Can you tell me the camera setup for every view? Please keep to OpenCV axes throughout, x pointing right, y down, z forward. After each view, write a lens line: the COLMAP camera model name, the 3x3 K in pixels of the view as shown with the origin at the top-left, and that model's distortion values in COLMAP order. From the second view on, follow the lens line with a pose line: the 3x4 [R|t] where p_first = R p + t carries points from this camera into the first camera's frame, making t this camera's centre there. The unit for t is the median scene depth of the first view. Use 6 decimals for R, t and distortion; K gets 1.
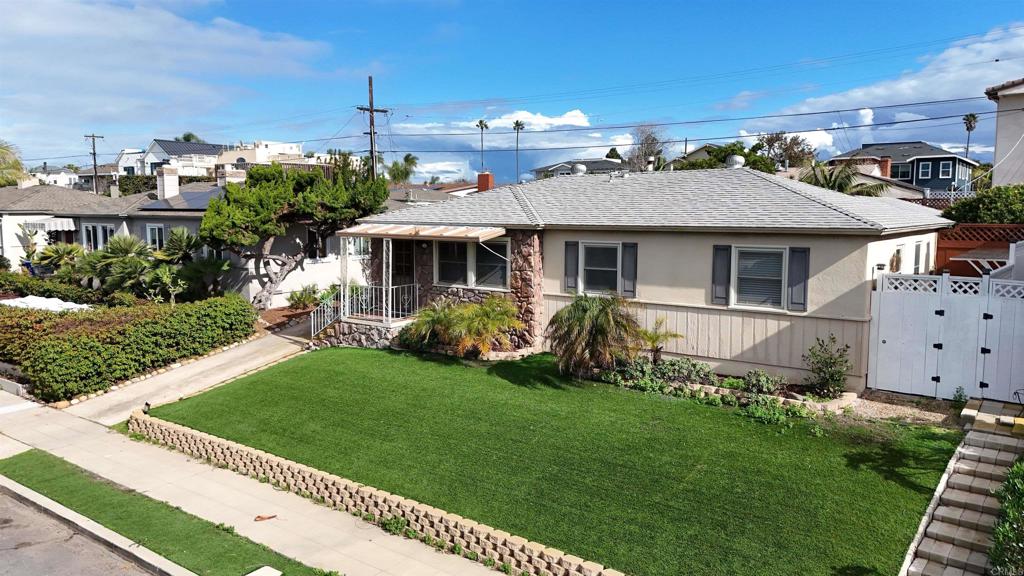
lens RADIAL K [[752.1, 0, 511.7], [0, 752.1, 285.0], [0, 0, 1]] dist [0.042354, -0.021002]
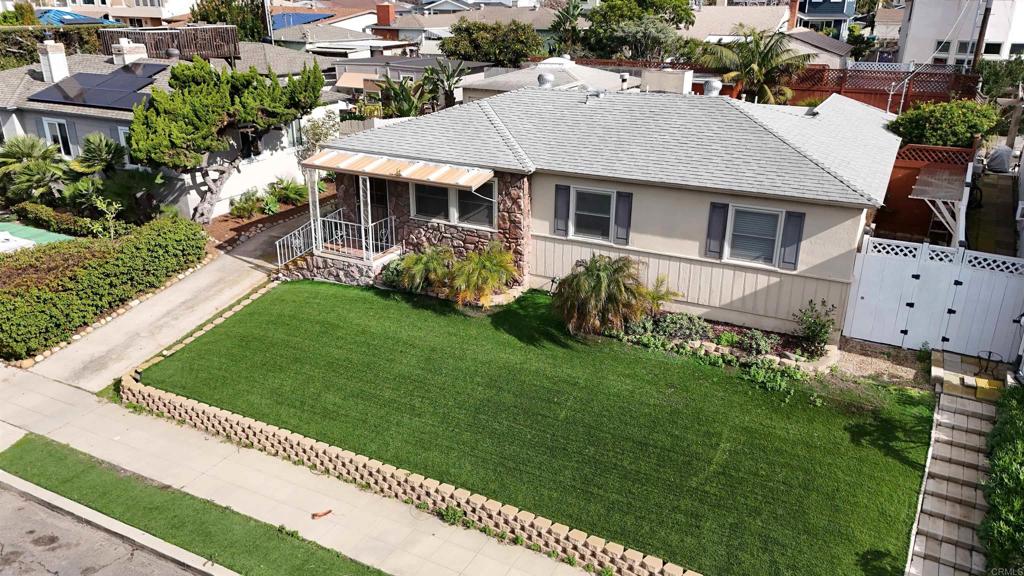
lens RADIAL K [[752.1, 0, 511.9], [0, 752.1, 286.1], [0, 0, 1]] dist [0.042354, -0.021002]
pose [[0.986656, -0.054709, 0.153355, -0.173973], [0.013135, 0.965533, 0.259949, -0.224253], [-0.162291, -0.254466, 0.953367, 0.030253]]
